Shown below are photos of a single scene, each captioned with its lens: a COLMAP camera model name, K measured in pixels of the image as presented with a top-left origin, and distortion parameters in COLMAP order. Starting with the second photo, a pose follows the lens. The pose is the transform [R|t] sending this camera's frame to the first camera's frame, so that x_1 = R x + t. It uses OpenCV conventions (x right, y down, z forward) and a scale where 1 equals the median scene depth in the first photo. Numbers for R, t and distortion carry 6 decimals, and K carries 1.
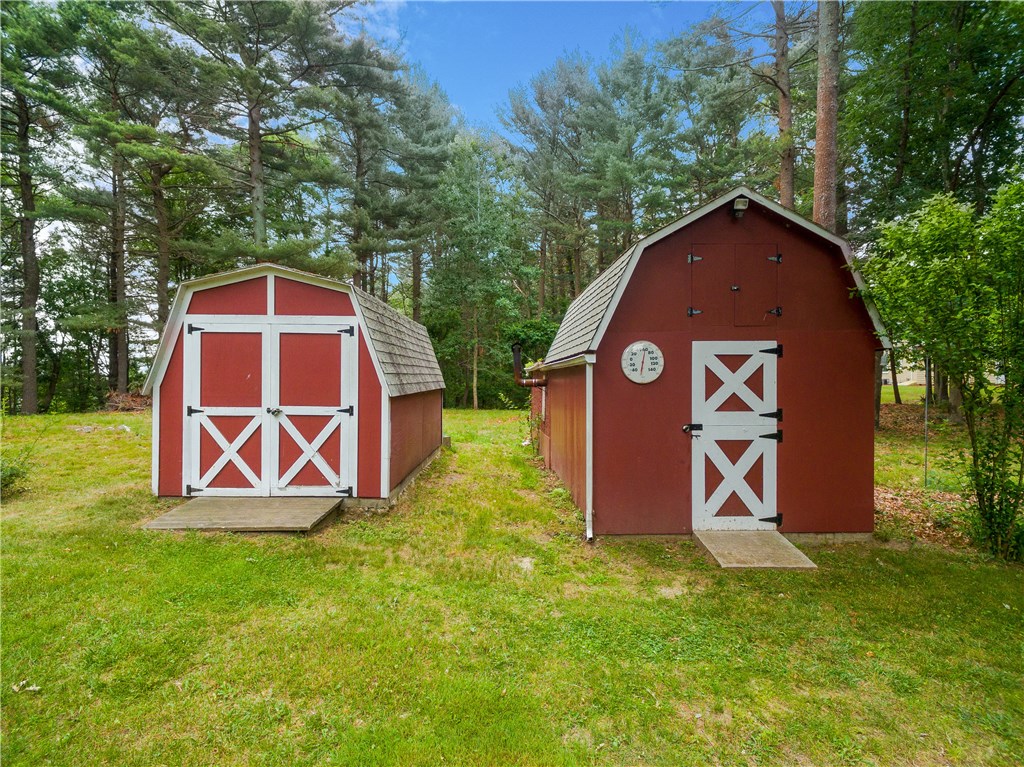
lens RADIAL K [[570.7, 0, 511.7], [0, 570.7, 382.2], [0, 0, 1]] dist [0.013996, -0.003446]
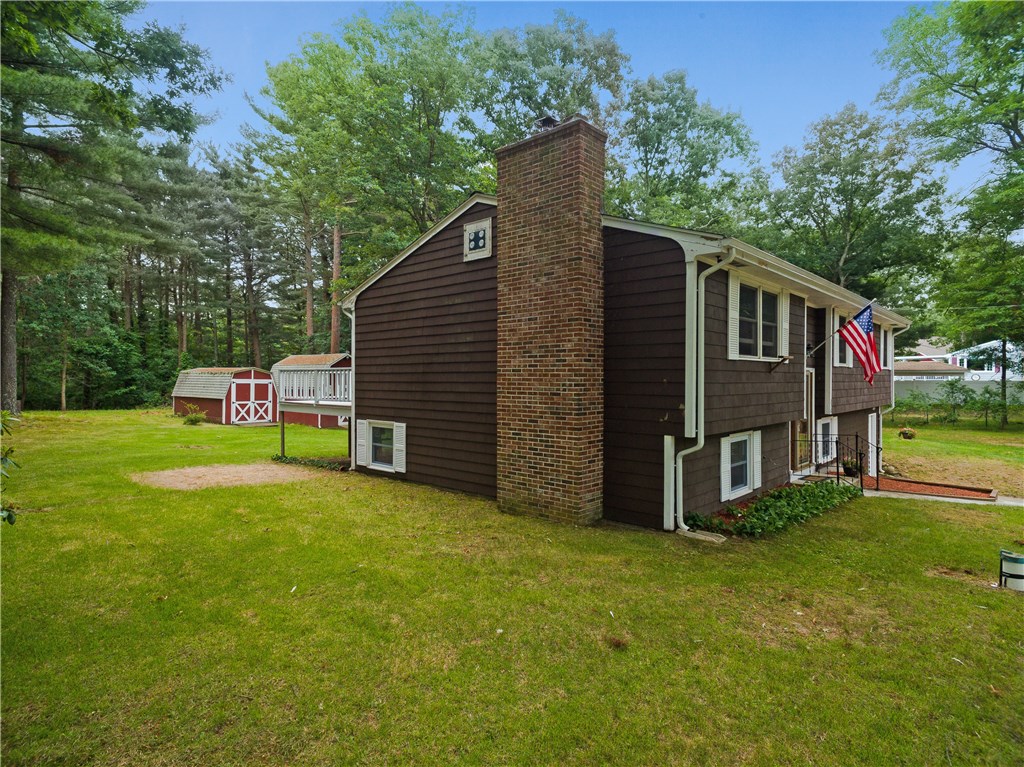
lens RADIAL K [[570.7, 0, 510.5], [0, 570.7, 382.8], [0, 0, 1]] dist [0.013996, -0.003446]
pose [[0.612777, -0.004457, 0.790243, -2.554258], [0.004711, 0.999987, 0.001986, -0.090039], [-0.790242, 0.002506, 0.612790, -3.025358]]
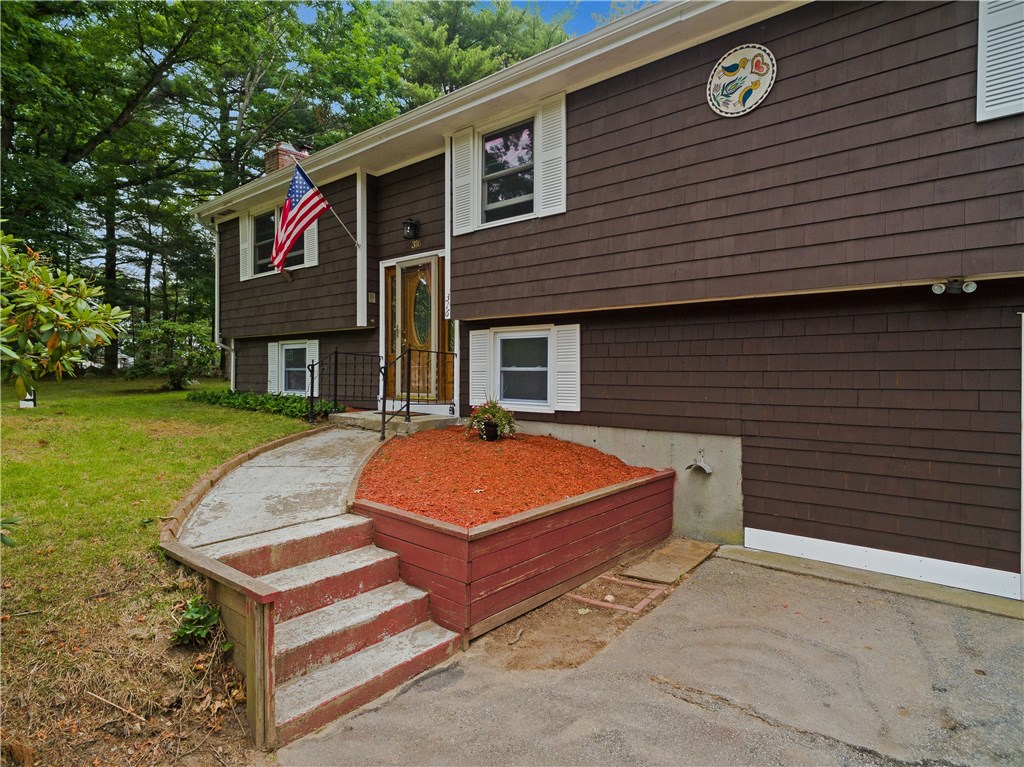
lens RADIAL K [[570.7, 0, 511.8], [0, 570.7, 383.8], [0, 0, 1]] dist [0.013996, -0.003446]
pose [[0.817722, 0.013783, -0.575449, 0.573365], [-0.009751, 0.999902, 0.010094, 0.157789], [0.575531, -0.002643, 0.817775, -3.593305]]
